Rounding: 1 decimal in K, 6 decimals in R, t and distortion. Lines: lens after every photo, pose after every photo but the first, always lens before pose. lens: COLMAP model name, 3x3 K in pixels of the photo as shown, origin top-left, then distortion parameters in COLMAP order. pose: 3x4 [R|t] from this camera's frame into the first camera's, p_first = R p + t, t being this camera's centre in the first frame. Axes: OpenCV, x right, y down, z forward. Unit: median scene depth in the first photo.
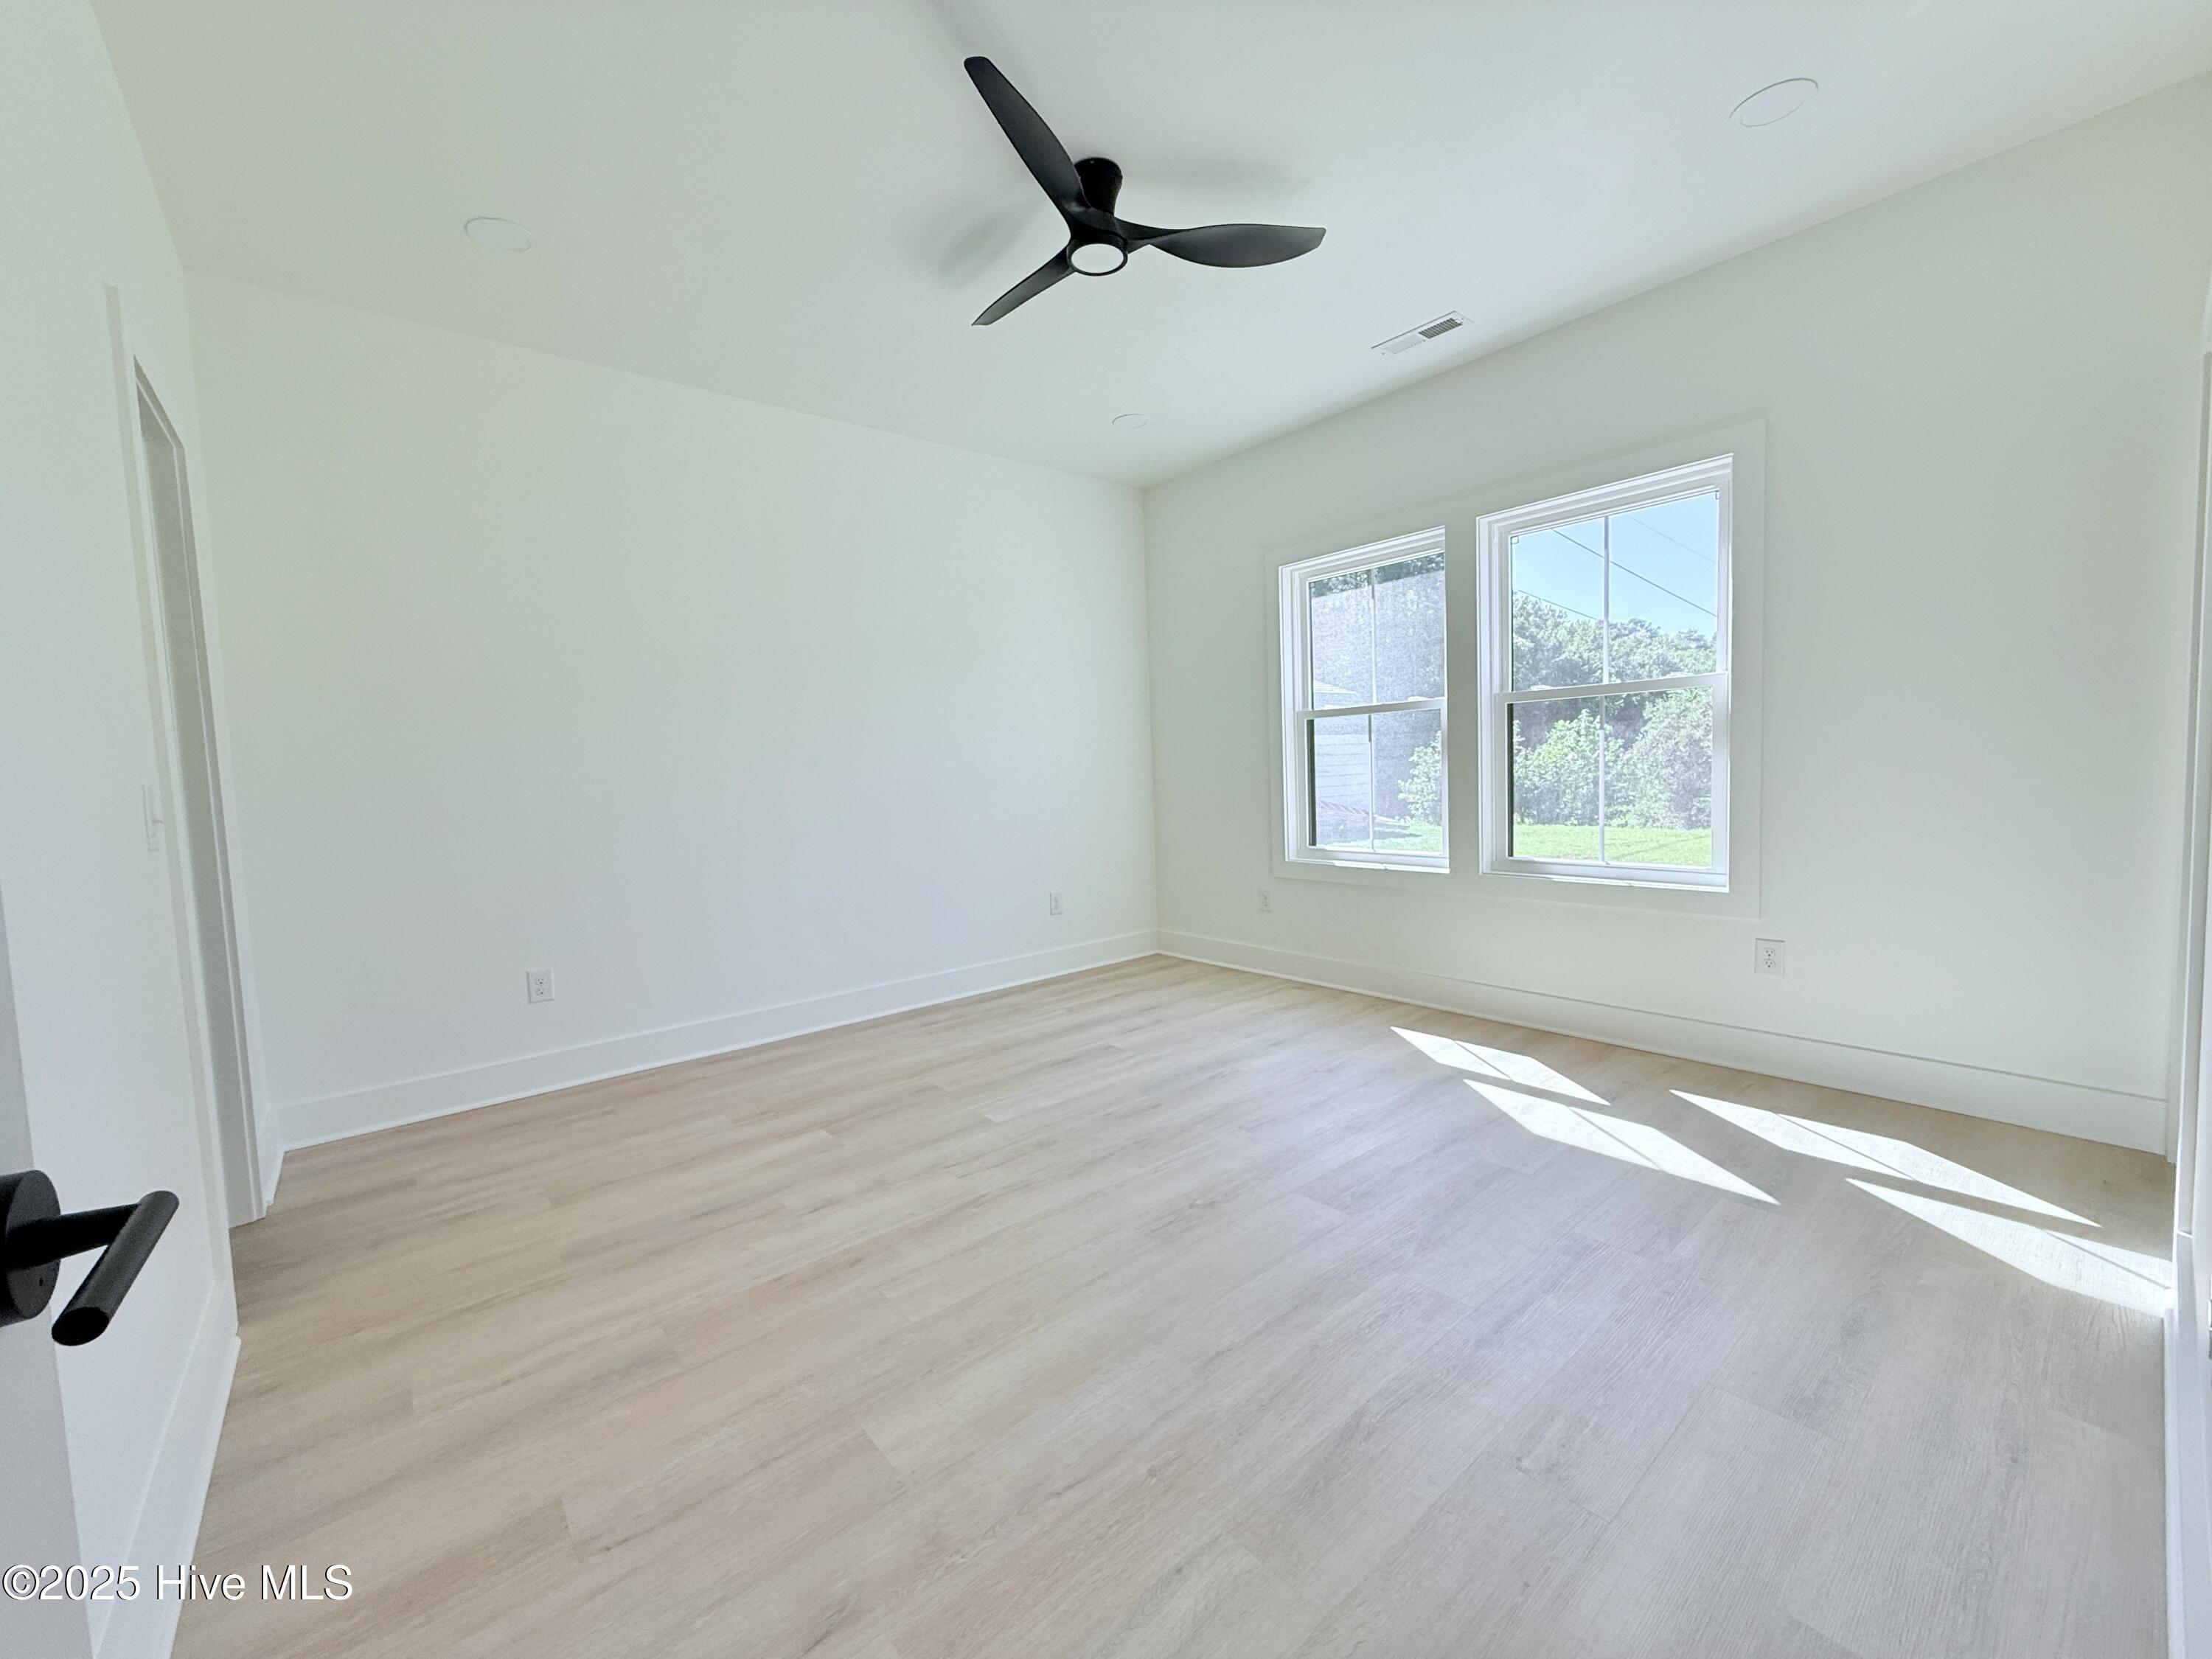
lens RADIAL K [[879.6, 0, 1097.0], [0, 879.6, 839.9], [0, 0, 1]] dist [-0.000242, 0.000802]
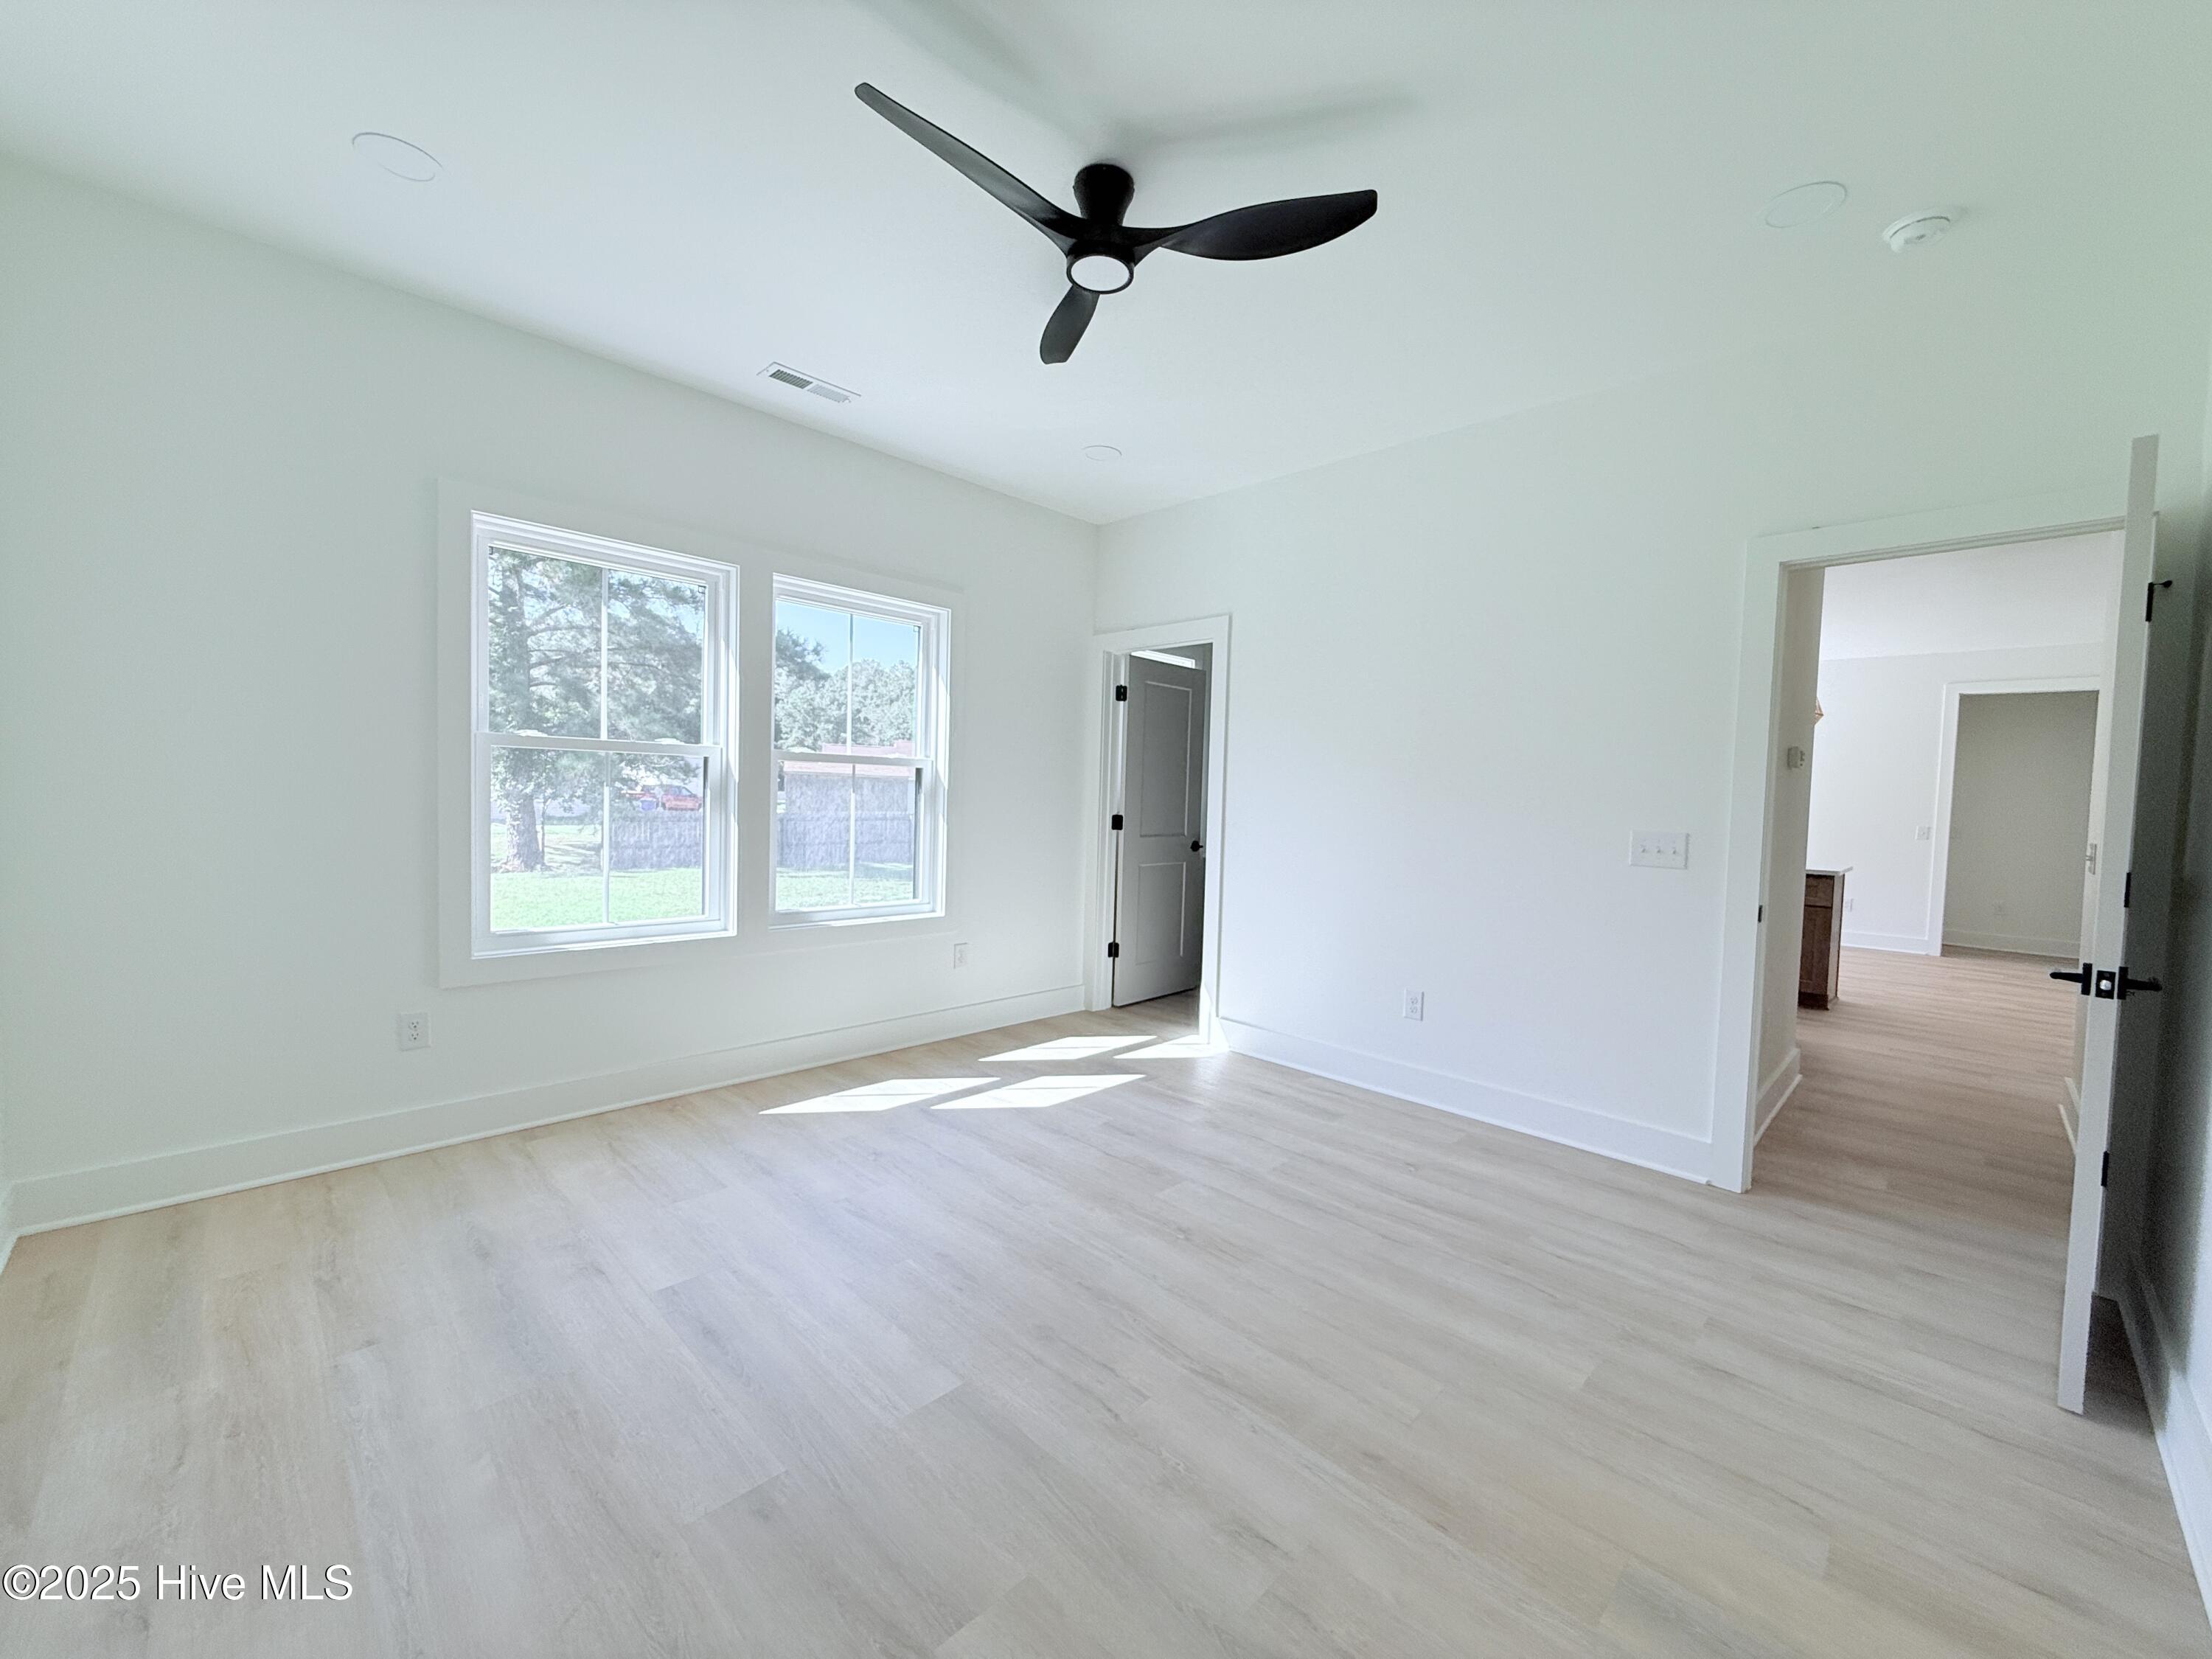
lens RADIAL K [[879.6, 0, 1100.1], [0, 879.6, 841.2], [0, 0, 1]] dist [-0.000242, 0.000802]
pose [[-0.100060, -0.020155, 0.994777, -0.788553], [0.051917, 0.998327, 0.025449, -0.092123], [-0.993626, 0.054192, -0.098846, 0.978678]]
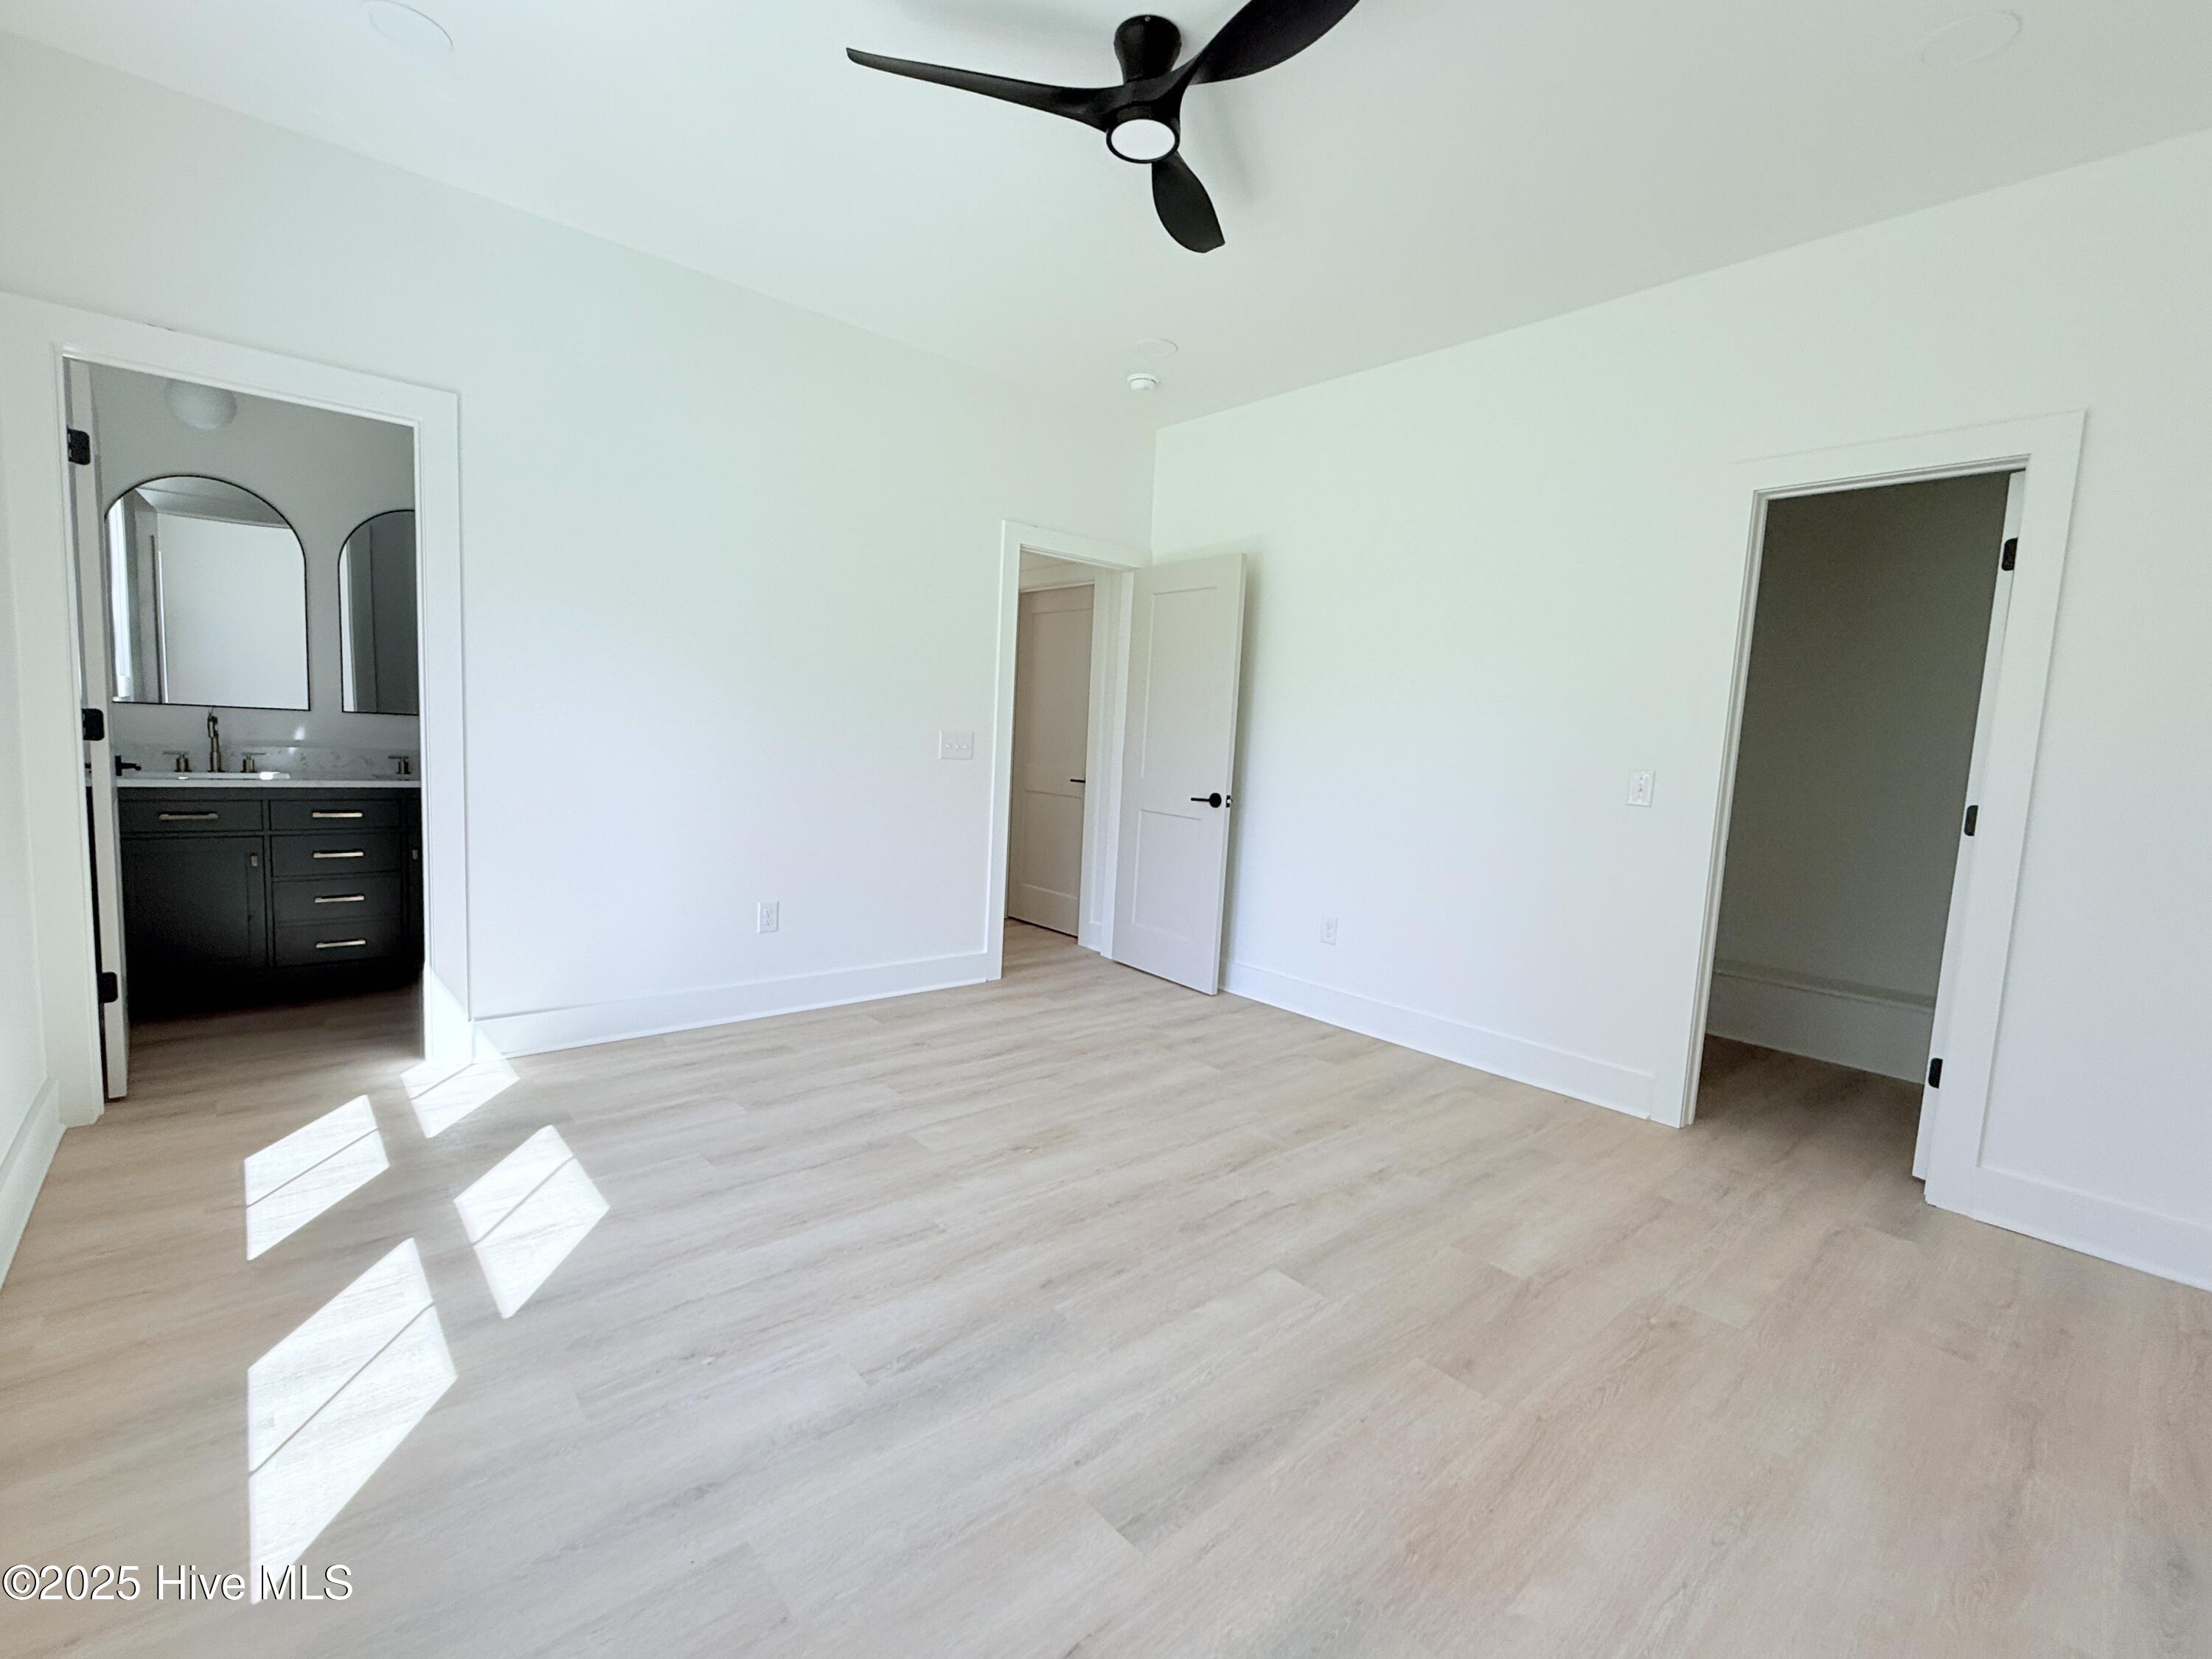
lens RADIAL K [[960.5, 0, 1101.3], [0, 960.5, 841.5], [0, 0, 1]] dist [-0.001553, 0.000512]
pose [[-0.999357, -0.007497, -0.035064, 0.057991], [-0.014028, 0.981704, 0.189895, -0.164308], [0.032999, 0.190265, -0.981178, 1.749230]]
